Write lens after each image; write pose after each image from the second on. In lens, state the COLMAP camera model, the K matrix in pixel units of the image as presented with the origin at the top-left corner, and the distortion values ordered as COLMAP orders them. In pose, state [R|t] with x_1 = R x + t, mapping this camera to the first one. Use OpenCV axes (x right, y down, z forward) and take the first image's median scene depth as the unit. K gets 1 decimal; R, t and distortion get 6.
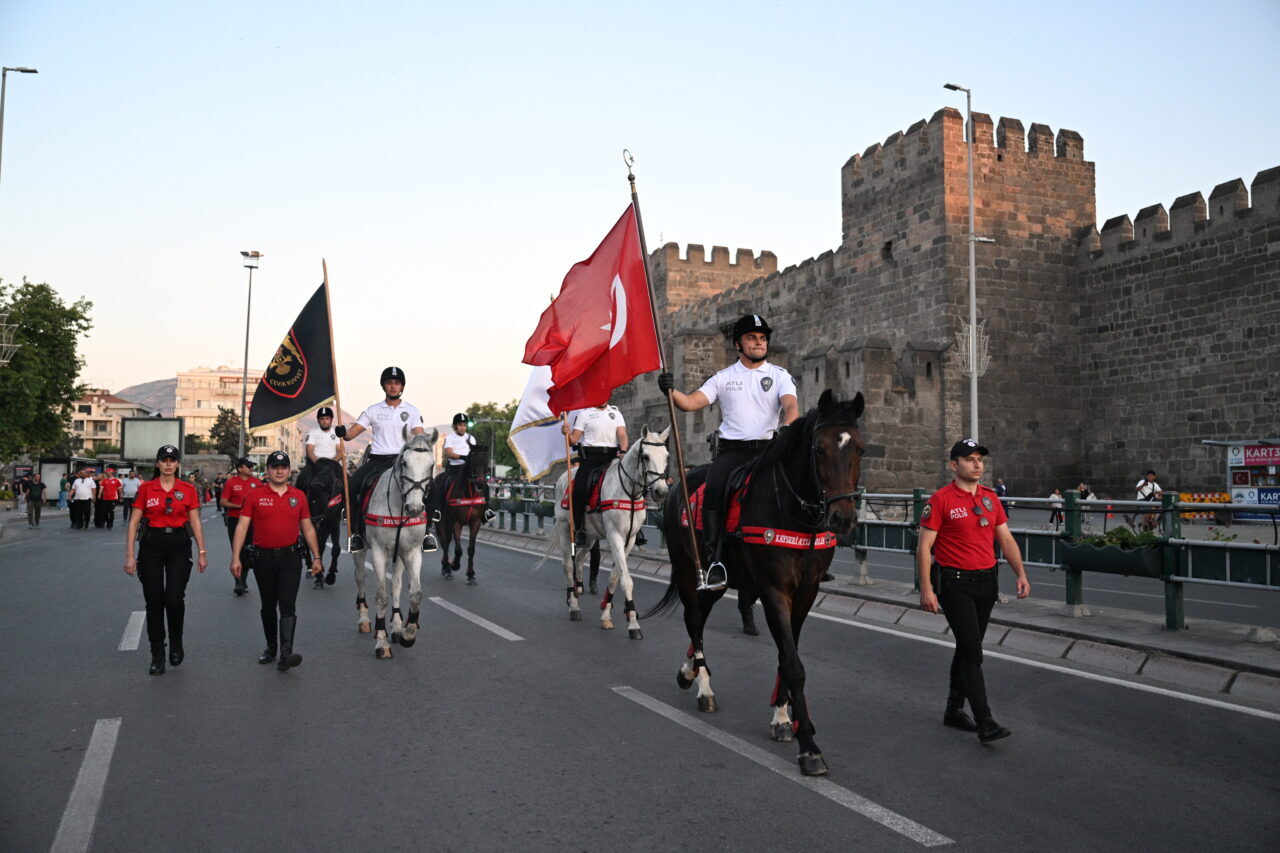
lens RADIAL K [[1099.8, 0, 644.5], [0, 1099.8, 423.4], [0, 0, 1]] dist [-0.006311, -0.002565]
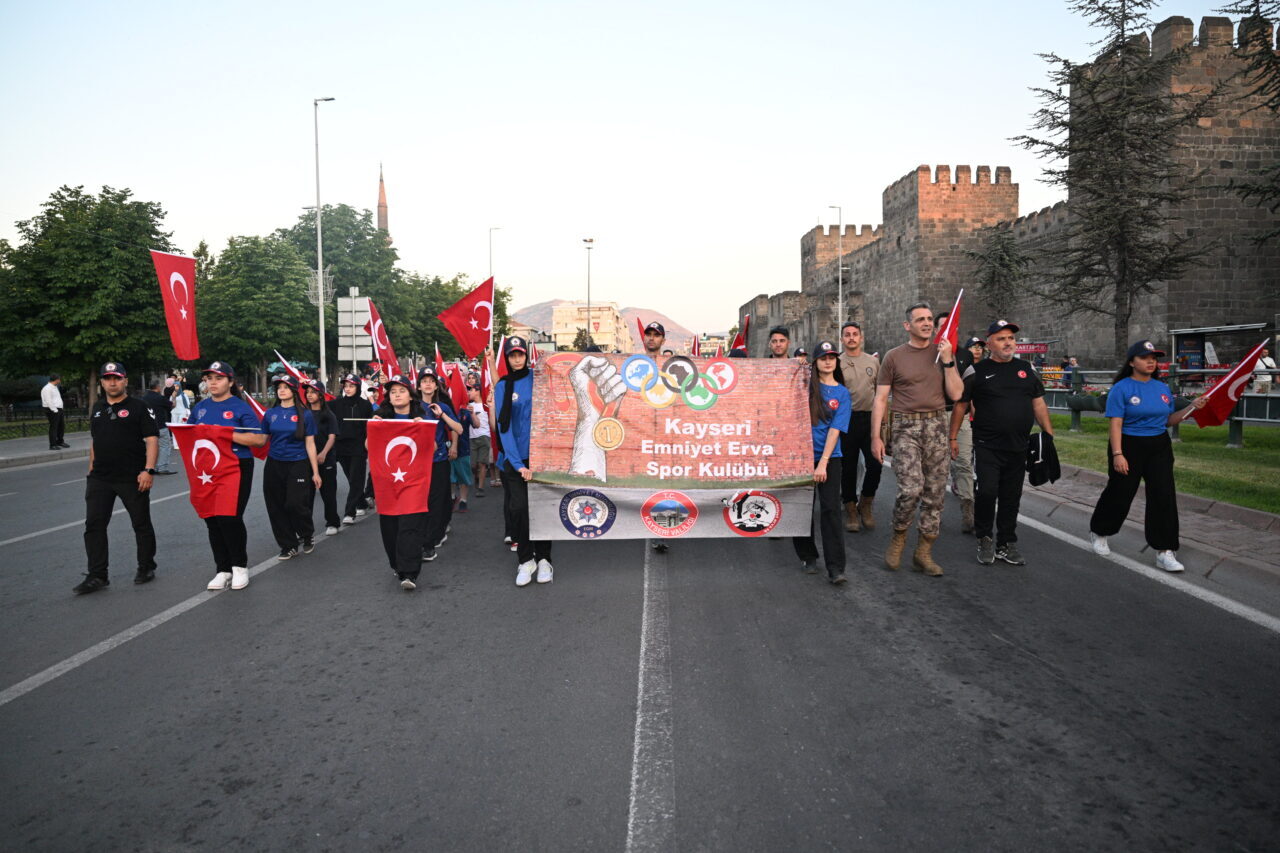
lens RADIAL K [[858.7, 0, 639.9], [0, 858.7, 427.9], [0, 0, 1]] dist [0.006877, 0.000737]
pose [[0.953356, -0.002116, -0.301840, 0.248371], [0.038211, 0.992777, 0.113730, -0.025748], [0.299419, -0.119959, 0.946551, -0.569097]]
